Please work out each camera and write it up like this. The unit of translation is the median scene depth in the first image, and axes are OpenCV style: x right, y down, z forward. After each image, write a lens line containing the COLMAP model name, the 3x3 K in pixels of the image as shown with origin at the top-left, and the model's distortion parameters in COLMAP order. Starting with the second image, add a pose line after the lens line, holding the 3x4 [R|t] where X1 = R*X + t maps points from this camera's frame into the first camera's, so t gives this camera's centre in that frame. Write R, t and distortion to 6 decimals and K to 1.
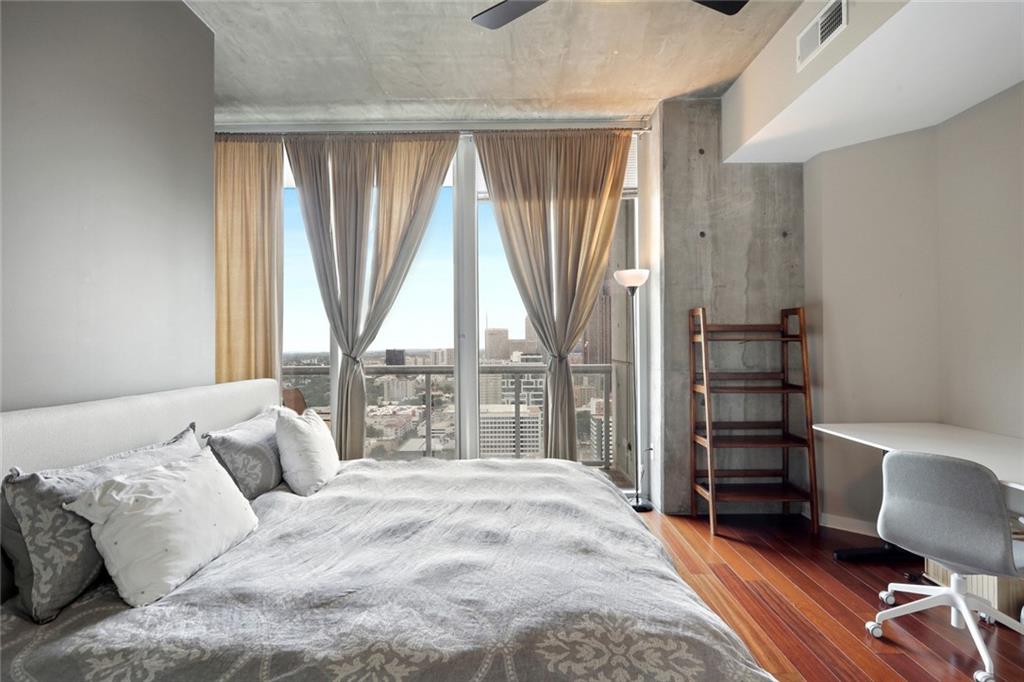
lens RADIAL K [[484.0, 0, 513.2], [0, 484.0, 339.9], [0, 0, 1]] dist [0.016273, -0.010475]
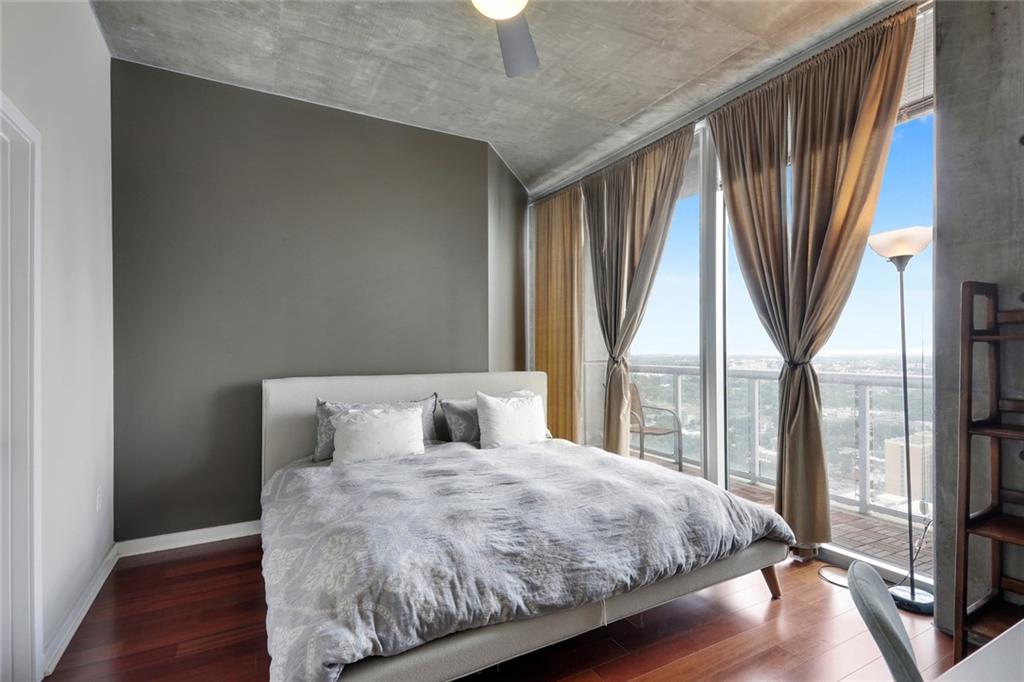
lens RADIAL K [[484.0, 0, 520.8], [0, 484.0, 348.3], [0, 0, 1]] dist [0.016273, -0.010475]
pose [[0.496988, 0.002870, -0.867753, 0.577973], [0.008926, 0.999925, 0.008419, 0.002639], [0.867712, -0.011929, 0.496925, 0.249730]]
